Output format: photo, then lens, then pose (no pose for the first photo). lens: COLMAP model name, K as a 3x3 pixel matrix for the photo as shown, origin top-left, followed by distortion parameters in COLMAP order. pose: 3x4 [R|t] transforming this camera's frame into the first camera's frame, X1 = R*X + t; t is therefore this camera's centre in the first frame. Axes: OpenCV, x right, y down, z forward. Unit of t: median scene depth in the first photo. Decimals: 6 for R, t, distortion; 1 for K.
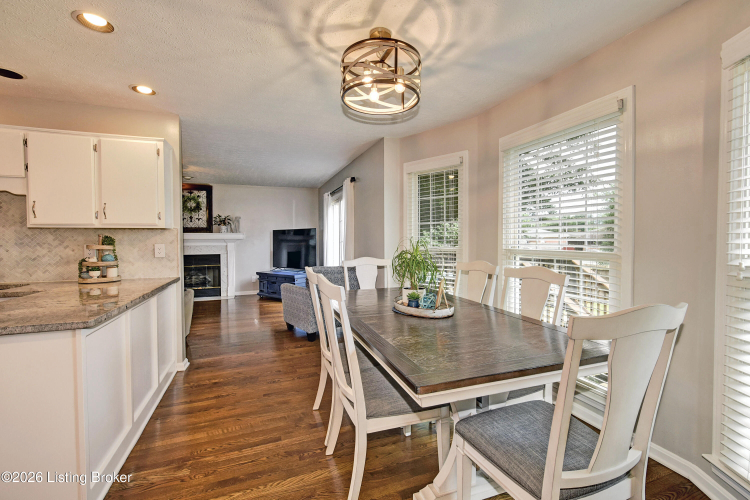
lens RADIAL K [[332.4, 0, 376.7], [0, 332.4, 243.9], [0, 0, 1]] dist [-0.001763, -0.000799]
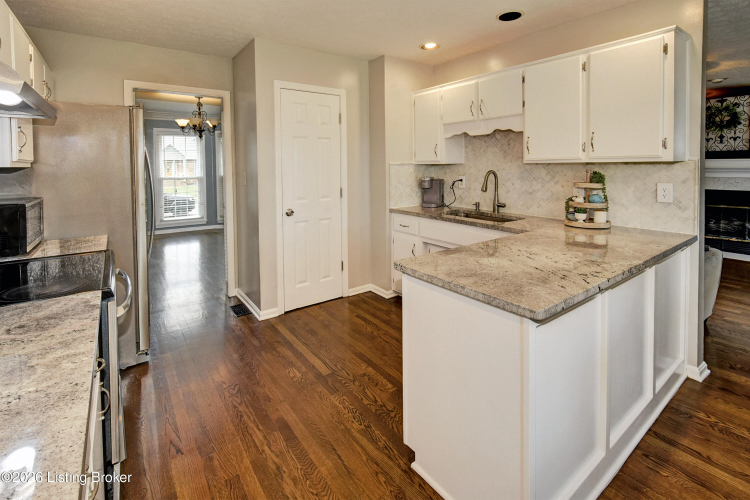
lens RADIAL K [[351.2, 0, 375.9], [0, 351.2, 175.7], [0, 0, 1]] dist [-0.001273, -0.000985]
pose [[0.281429, 0.030107, -0.959110, -0.134863], [-0.006642, 0.999545, 0.029427, -0.036700], [0.959559, -0.001911, 0.281501, 0.238057]]
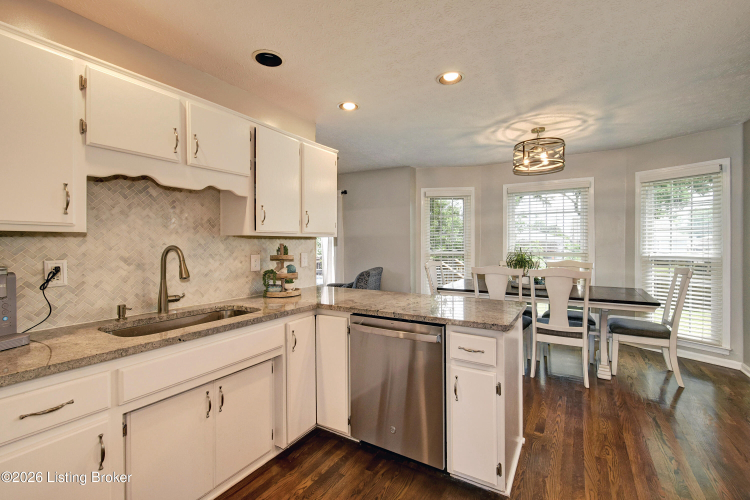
lens RADIAL K [[332.4, 0, 376.7], [0, 332.4, 243.9], [0, 0, 1]] dist [-0.001763, -0.000799]
pose [[0.780418, -0.001329, 0.625257, -1.208844], [0.011466, 0.999860, -0.012187, -0.013532], [-0.625153, 0.016680, 0.780324, 0.124403]]
